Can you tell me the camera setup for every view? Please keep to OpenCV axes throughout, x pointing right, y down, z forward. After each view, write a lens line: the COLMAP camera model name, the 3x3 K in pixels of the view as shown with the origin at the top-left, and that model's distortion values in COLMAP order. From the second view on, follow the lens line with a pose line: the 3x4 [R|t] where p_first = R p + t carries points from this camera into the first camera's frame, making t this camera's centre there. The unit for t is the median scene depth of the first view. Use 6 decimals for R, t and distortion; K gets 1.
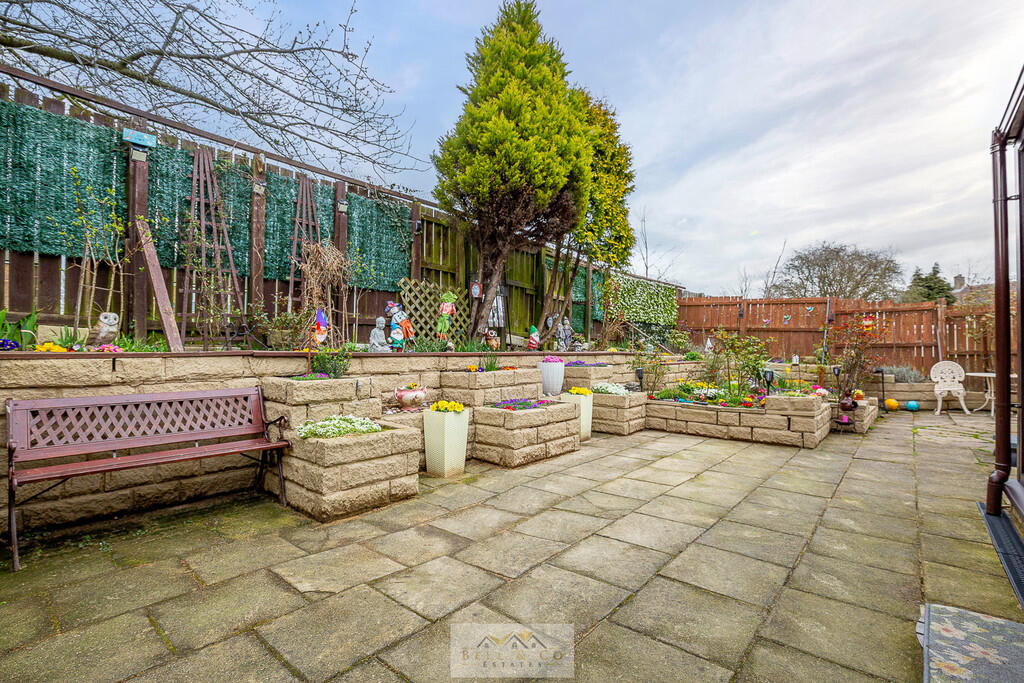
lens RADIAL K [[471.2, 0, 512.0], [0, 471.2, 341.5], [0, 0, 1]] dist [-0.000494, 0.000008]
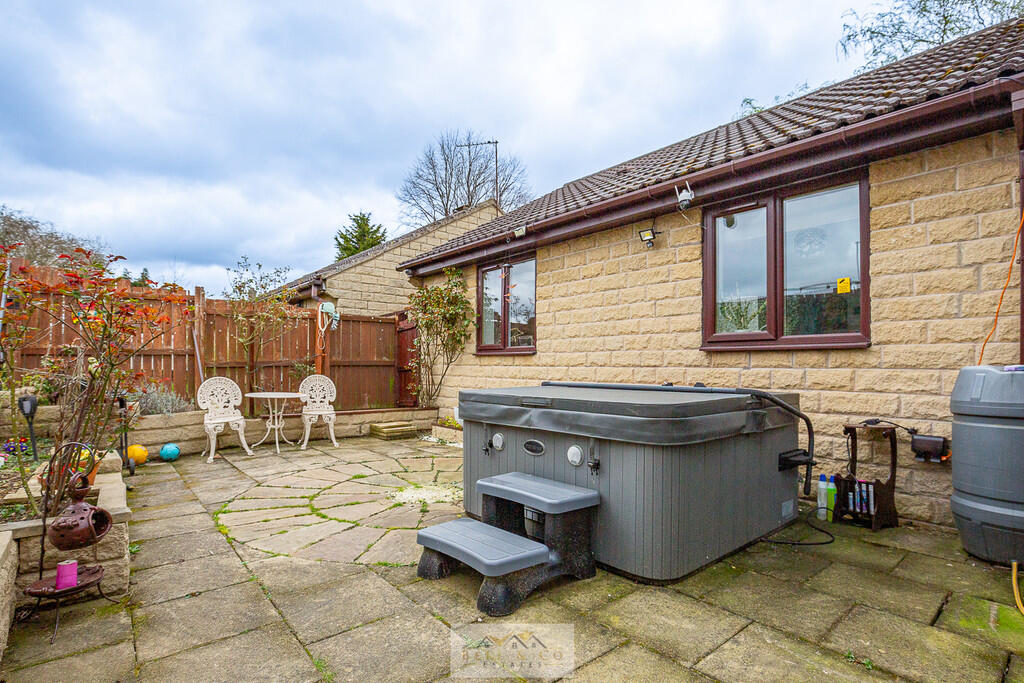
lens RADIAL K [[492.7, 0, 511.4], [0, 492.7, 360.0], [0, 0, 1]] dist [-0.002578, -0.000380]
pose [[0.180711, 0.002876, 0.983532, 0.304154], [-0.017710, 0.999843, 0.000330, 0.009928], [-0.983377, -0.017478, 0.180734, 0.454131]]
